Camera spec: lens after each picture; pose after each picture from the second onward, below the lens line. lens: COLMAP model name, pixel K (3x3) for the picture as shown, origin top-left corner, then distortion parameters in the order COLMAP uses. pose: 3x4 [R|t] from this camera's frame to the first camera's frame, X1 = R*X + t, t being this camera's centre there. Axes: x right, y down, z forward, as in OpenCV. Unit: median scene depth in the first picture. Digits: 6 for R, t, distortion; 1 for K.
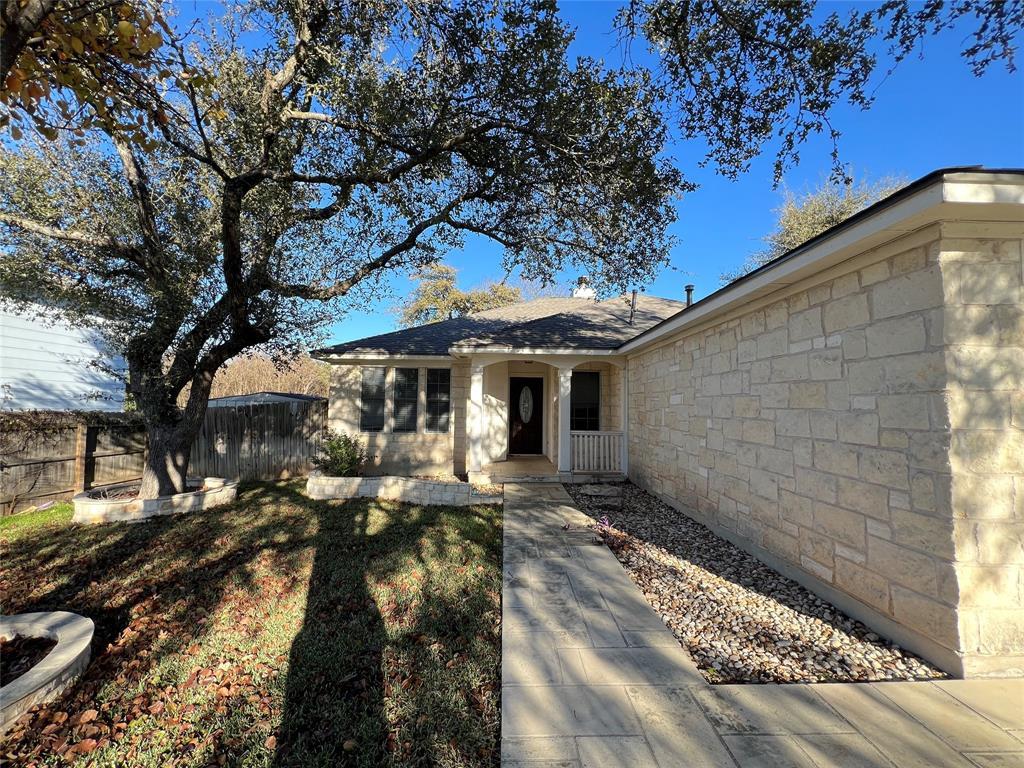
lens RADIAL K [[408.1, 0, 514.0], [0, 408.1, 384.4], [0, 0, 1]] dist [-0.001648, 0.000422]
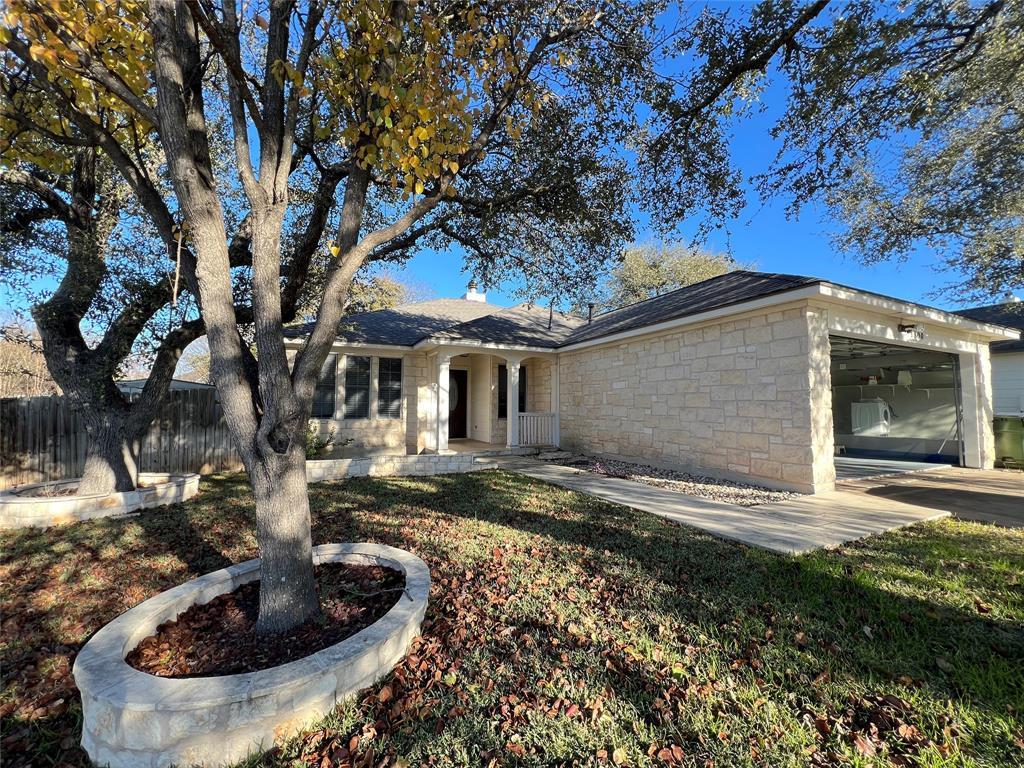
lens RADIAL K [[408.1, 0, 511.2], [0, 408.1, 384.3], [0, 0, 1]] dist [-0.001648, 0.000422]
pose [[0.904905, 0.015546, 0.425329, -0.423064], [-0.015710, 0.999872, -0.003121, 0.034270], [-0.425323, -0.003858, 0.905033, -0.108773]]
